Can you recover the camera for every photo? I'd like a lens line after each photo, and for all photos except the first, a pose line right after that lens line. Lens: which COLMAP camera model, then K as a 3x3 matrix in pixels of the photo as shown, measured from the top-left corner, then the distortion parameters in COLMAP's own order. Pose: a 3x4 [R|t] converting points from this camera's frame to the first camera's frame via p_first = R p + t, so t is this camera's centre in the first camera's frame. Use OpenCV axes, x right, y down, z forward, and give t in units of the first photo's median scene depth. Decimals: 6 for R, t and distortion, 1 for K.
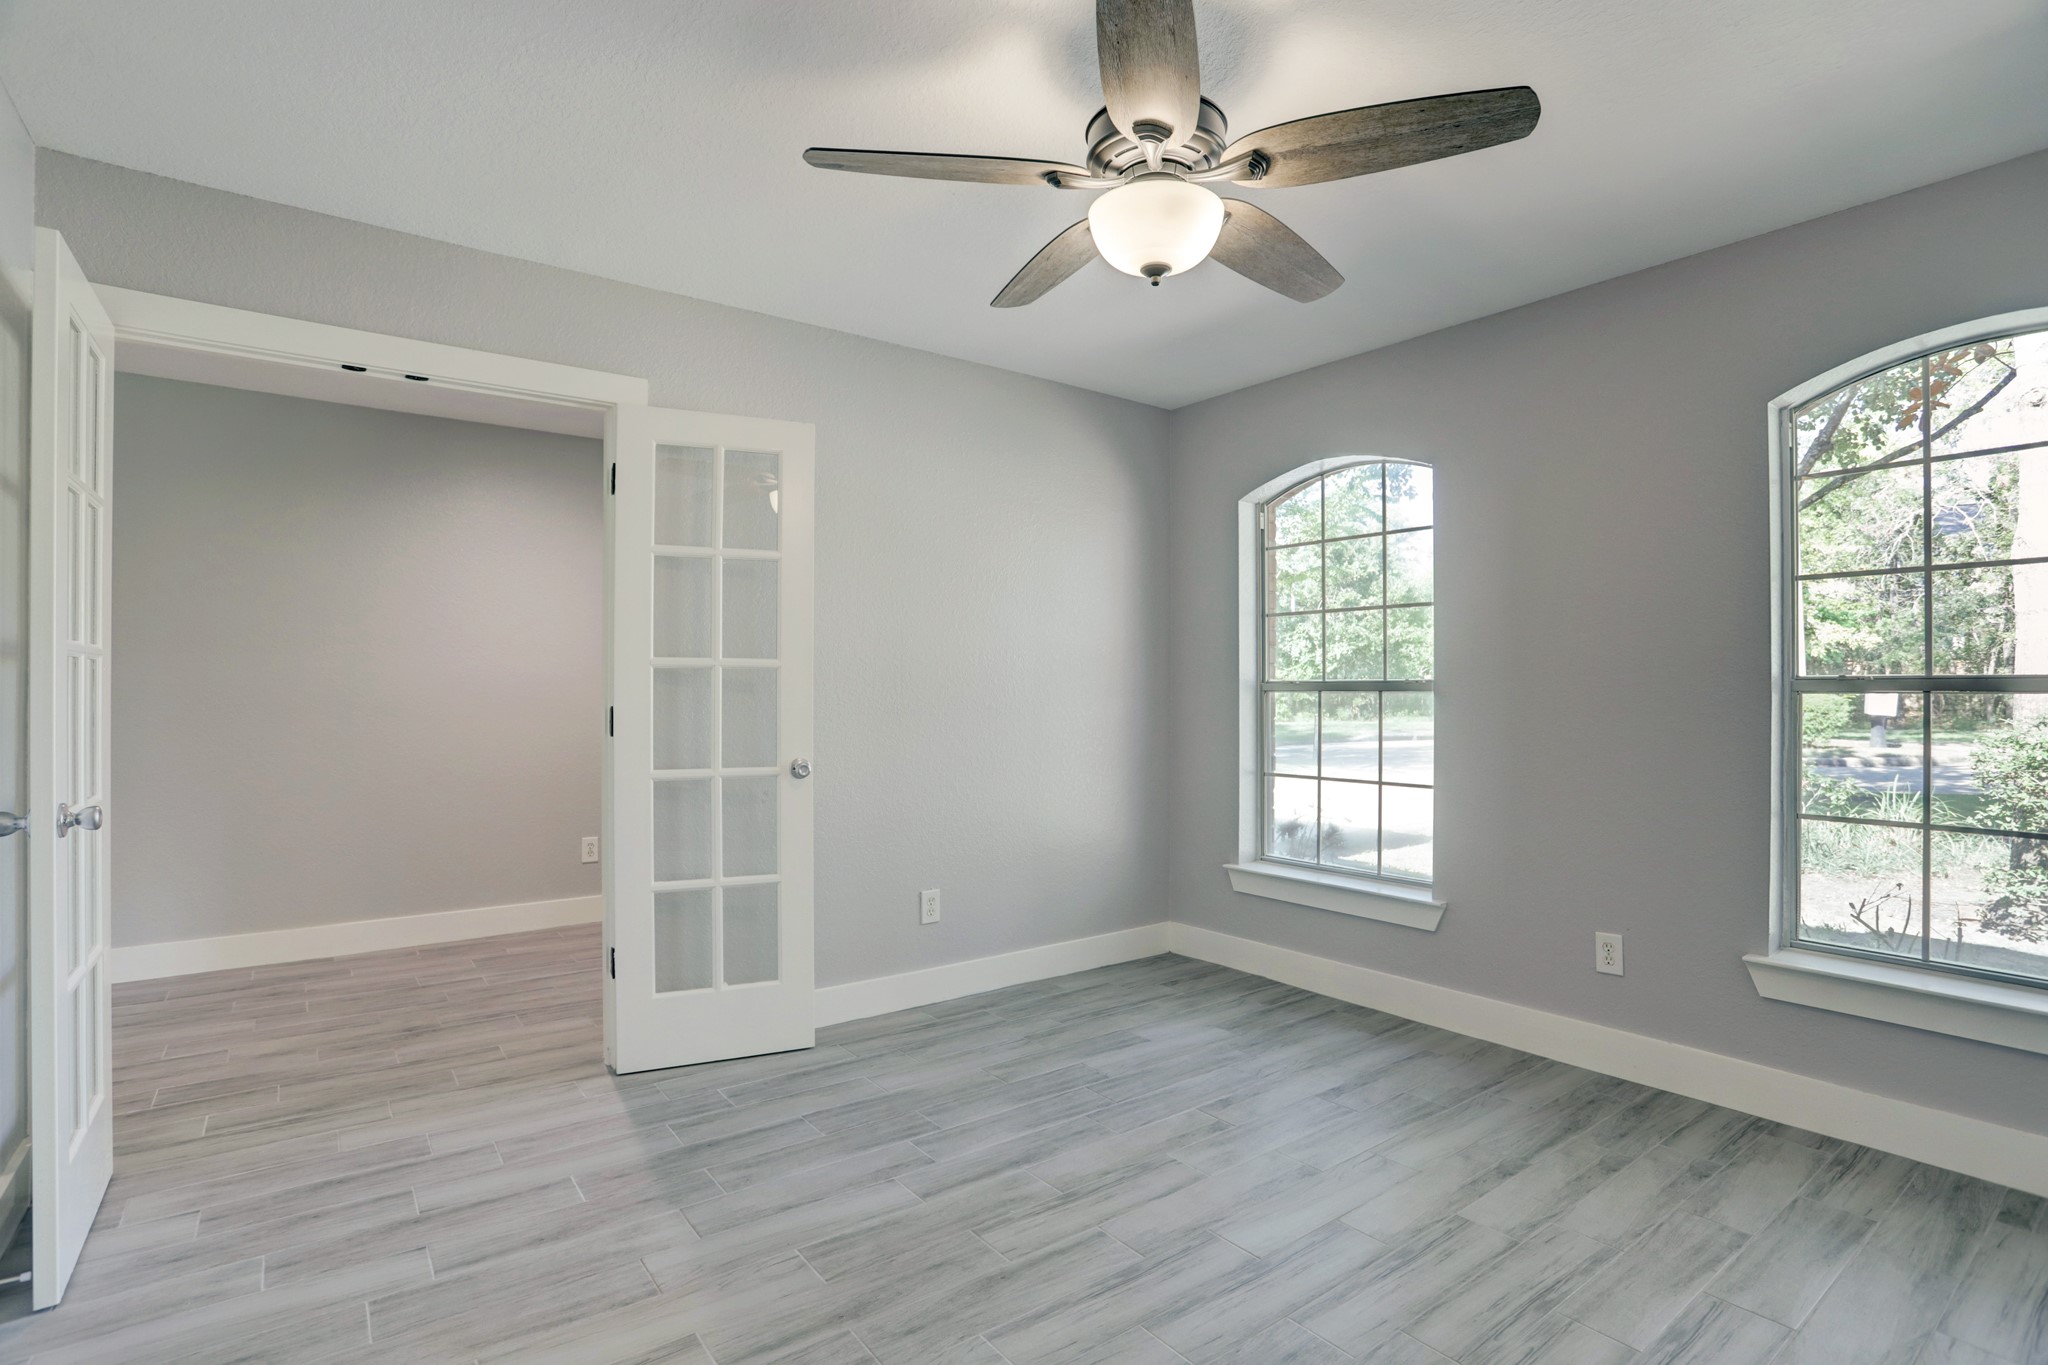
lens RADIAL K [[995.5, 0, 1024.0], [0, 995.5, 682.5], [0, 0, 1]] dist [-0.070483, 0.027820]
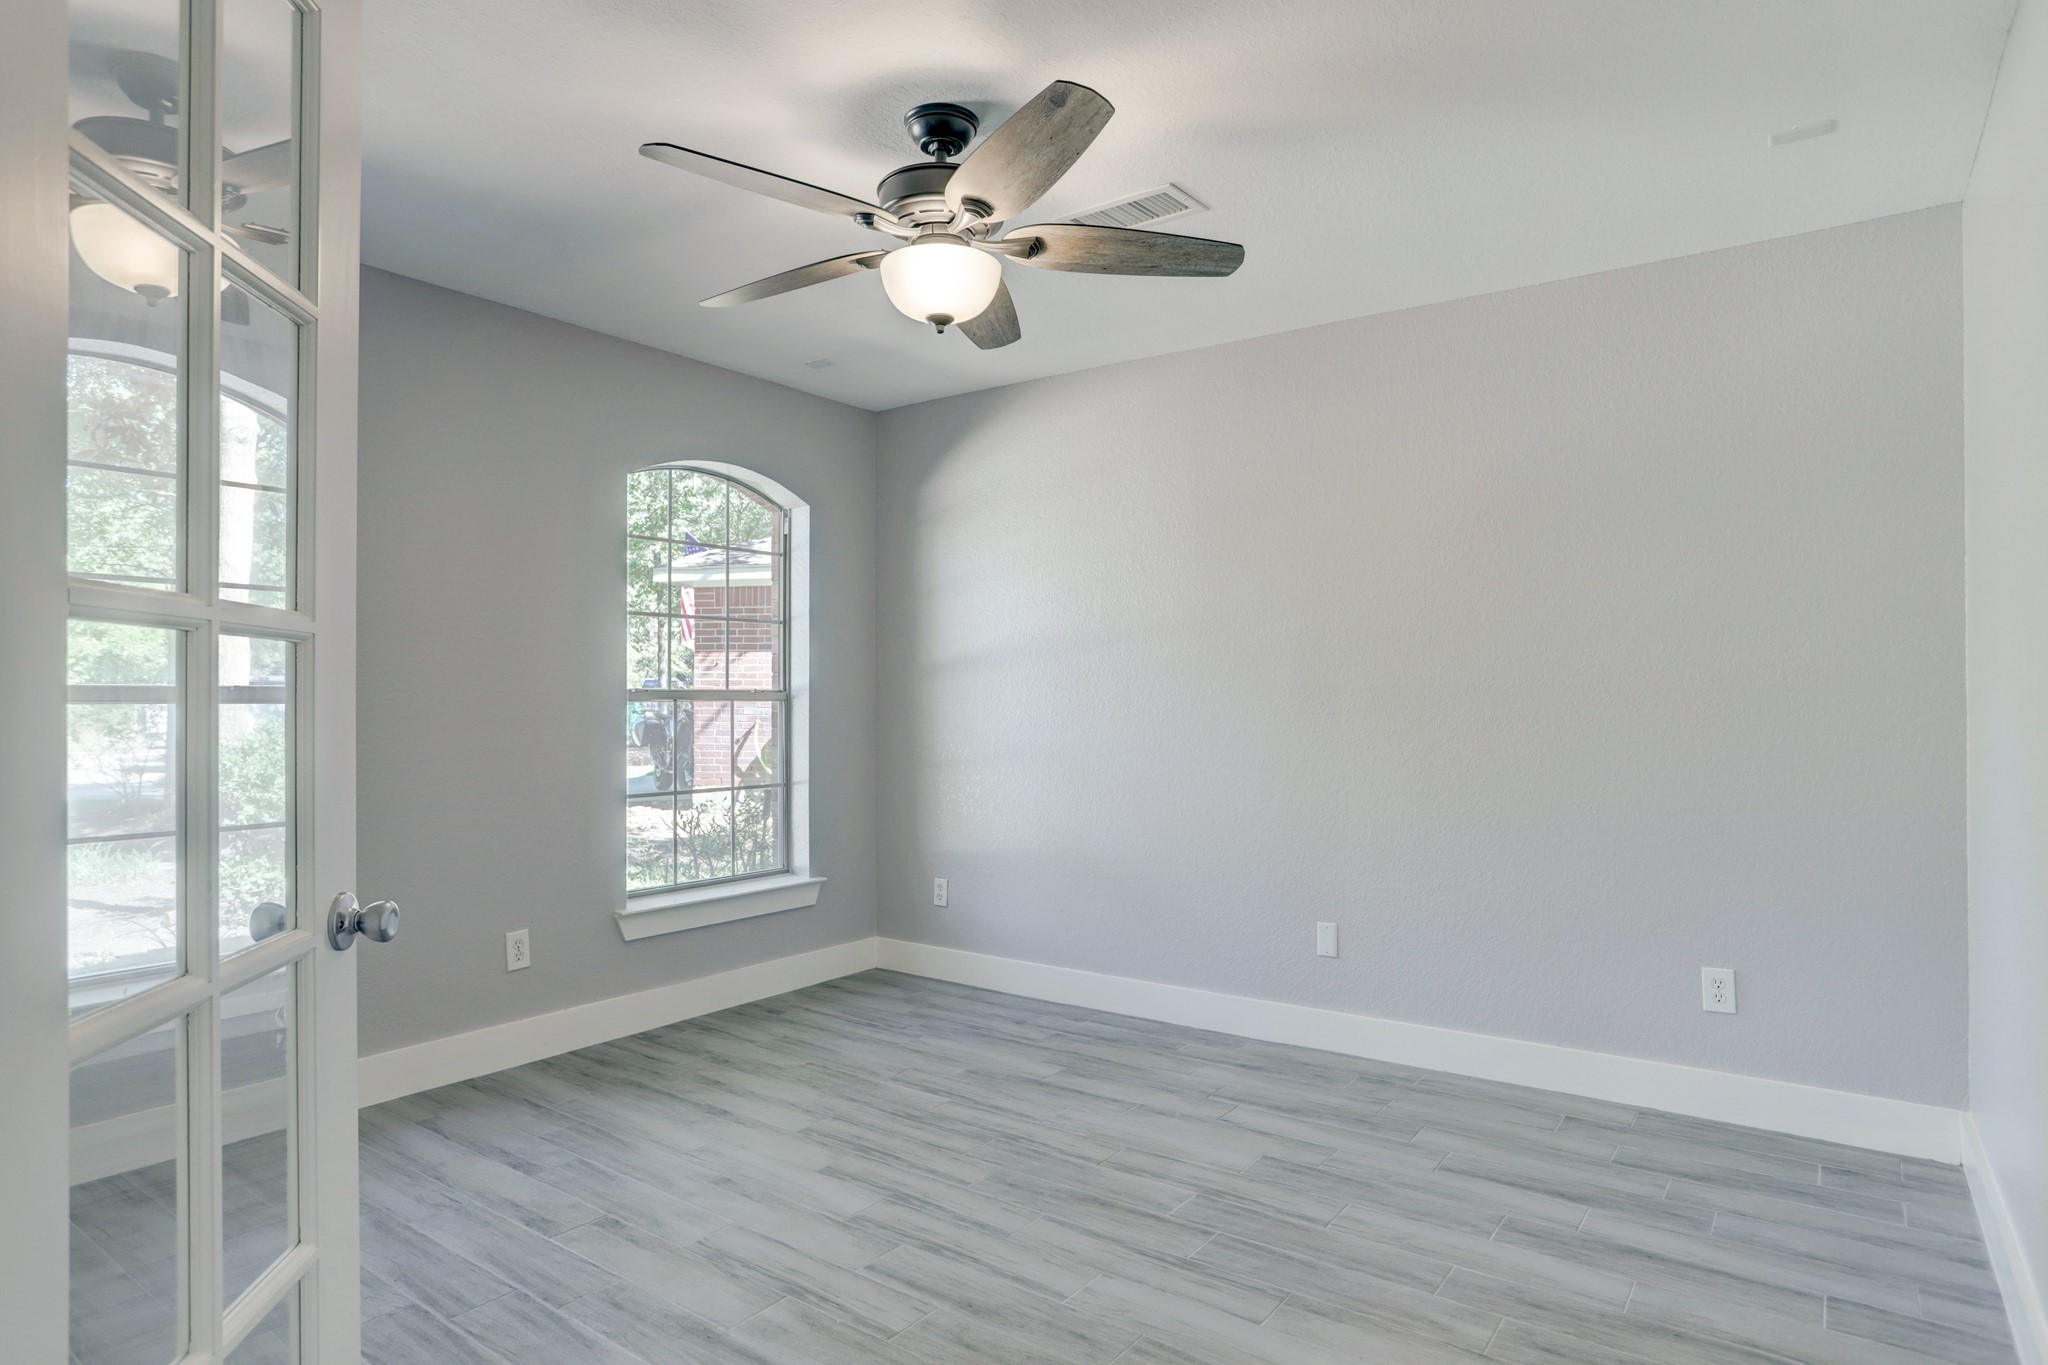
lens RADIAL K [[1133.5, 0, 1024.0], [0, 1133.5, 682.5], [0, 0, 1]] dist [-0.059901, 0.000883]
pose [[-0.289331, 0.010680, 0.957170, -0.920897], [-0.002493, 0.999926, -0.011911, 0.002361], [-0.957226, -0.005833, -0.289283, 1.060339]]
